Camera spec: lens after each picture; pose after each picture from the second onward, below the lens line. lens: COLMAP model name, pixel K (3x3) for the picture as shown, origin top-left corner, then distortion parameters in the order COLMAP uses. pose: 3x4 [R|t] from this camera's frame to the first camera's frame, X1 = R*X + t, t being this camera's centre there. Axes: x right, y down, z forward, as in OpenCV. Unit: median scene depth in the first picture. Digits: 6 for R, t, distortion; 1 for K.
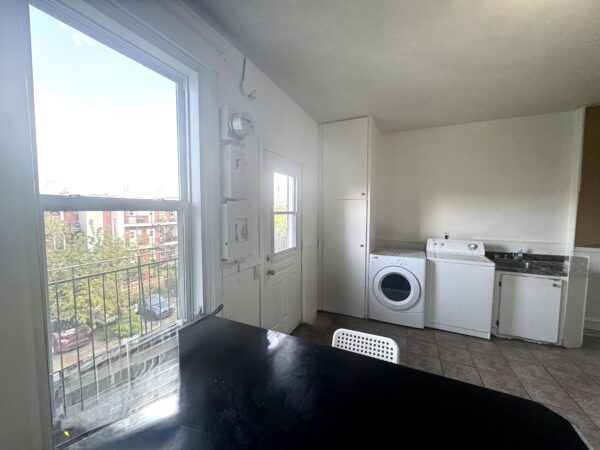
lens RADIAL K [[240.6, 0, 301.0], [0, 240.6, 223.7], [0, 0, 1]] dist [-0.003473, 0.001206]
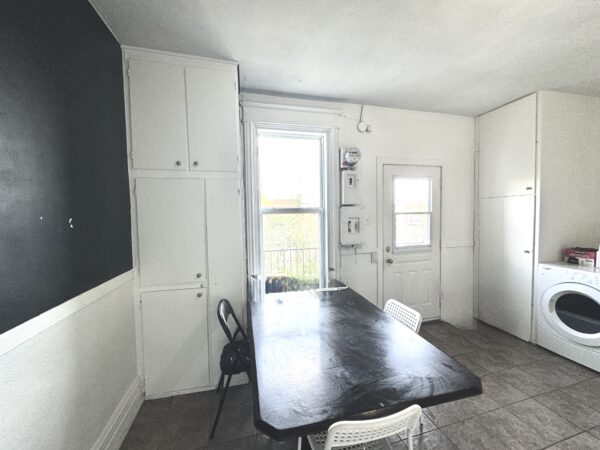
lens RADIAL K [[240.6, 0, 300.5], [0, 240.6, 223.9], [0, 0, 1]] dist [-0.003473, 0.001206]
pose [[0.633872, 0.016755, -0.773256, 0.546323], [-0.023411, 0.999723, 0.002470, 0.016959], [0.773084, 0.016537, 0.634089, -0.156933]]
